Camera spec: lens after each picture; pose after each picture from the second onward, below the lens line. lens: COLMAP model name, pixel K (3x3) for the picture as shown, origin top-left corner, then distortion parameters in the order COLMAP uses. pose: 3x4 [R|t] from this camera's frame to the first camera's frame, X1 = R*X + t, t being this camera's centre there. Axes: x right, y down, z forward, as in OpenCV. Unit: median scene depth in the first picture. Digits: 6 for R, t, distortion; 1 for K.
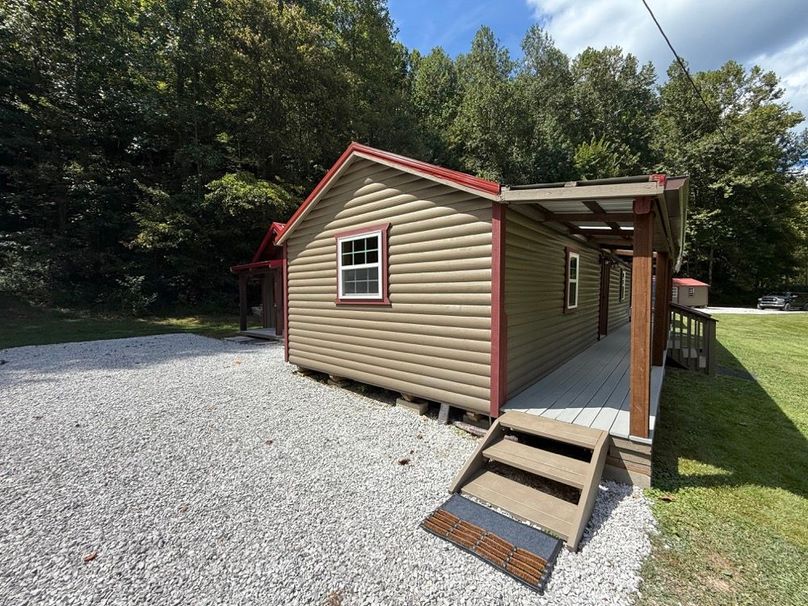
lens RADIAL K [[325.9, 0, 406.0], [0, 325.9, 306.2], [0, 0, 1]] dist [0.012899, 0.000129]
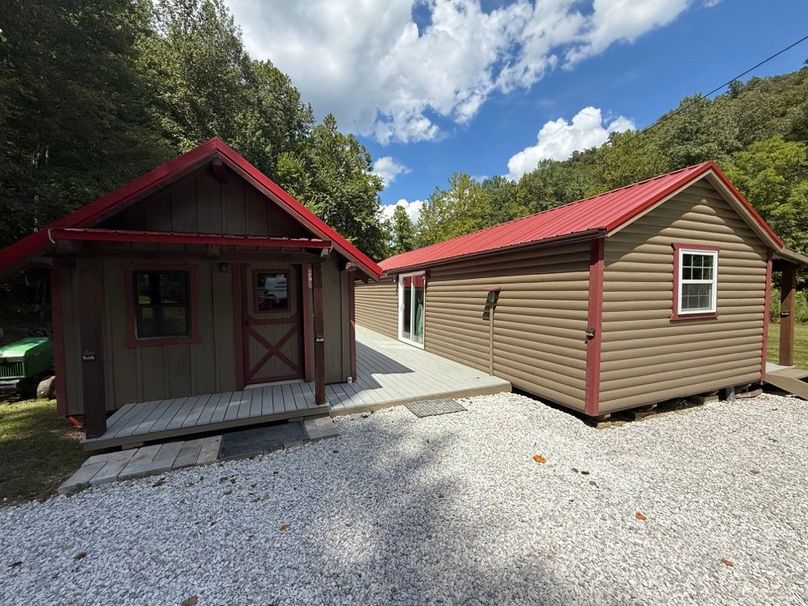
lens RADIAL K [[325.9, 0, 408.9], [0, 325.9, 304.9], [0, 0, 1]] dist [0.012899, 0.000129]
pose [[0.440862, -0.030370, 0.897061, -1.386388], [0.040449, 0.999084, 0.013946, -0.094871], [-0.896663, 0.030137, 0.441687, 1.285652]]
